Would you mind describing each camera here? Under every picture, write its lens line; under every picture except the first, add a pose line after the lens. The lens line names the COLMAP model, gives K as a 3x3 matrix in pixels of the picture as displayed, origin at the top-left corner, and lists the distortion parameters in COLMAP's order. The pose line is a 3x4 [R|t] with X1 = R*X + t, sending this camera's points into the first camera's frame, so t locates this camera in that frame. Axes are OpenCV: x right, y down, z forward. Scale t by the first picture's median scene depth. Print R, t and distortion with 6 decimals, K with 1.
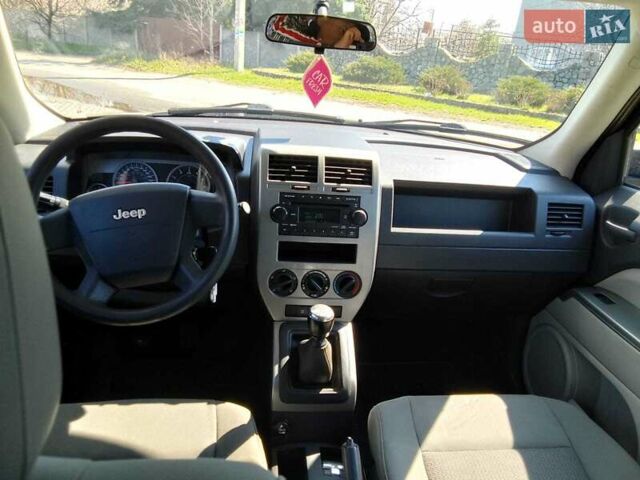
lens RADIAL K [[509.6, 0, 320.0], [0, 509.6, 240.0], [0, 0, 1]] dist [0.006161, -0.007271]
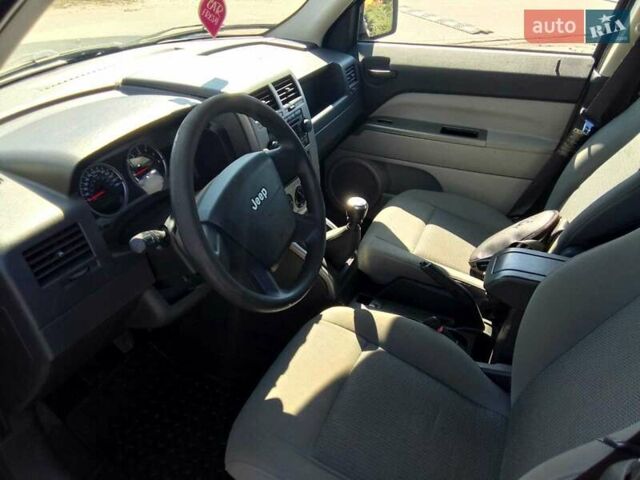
lens RADIAL K [[509.6, 0, 320.0], [0, 509.6, 240.0], [0, 0, 1]] dist [0.006161, -0.007271]
pose [[0.530570, -0.509625, 0.677331, -0.821608], [0.333239, 0.860144, 0.386139, -0.256331], [-0.779389, 0.020839, 0.626194, 0.255260]]
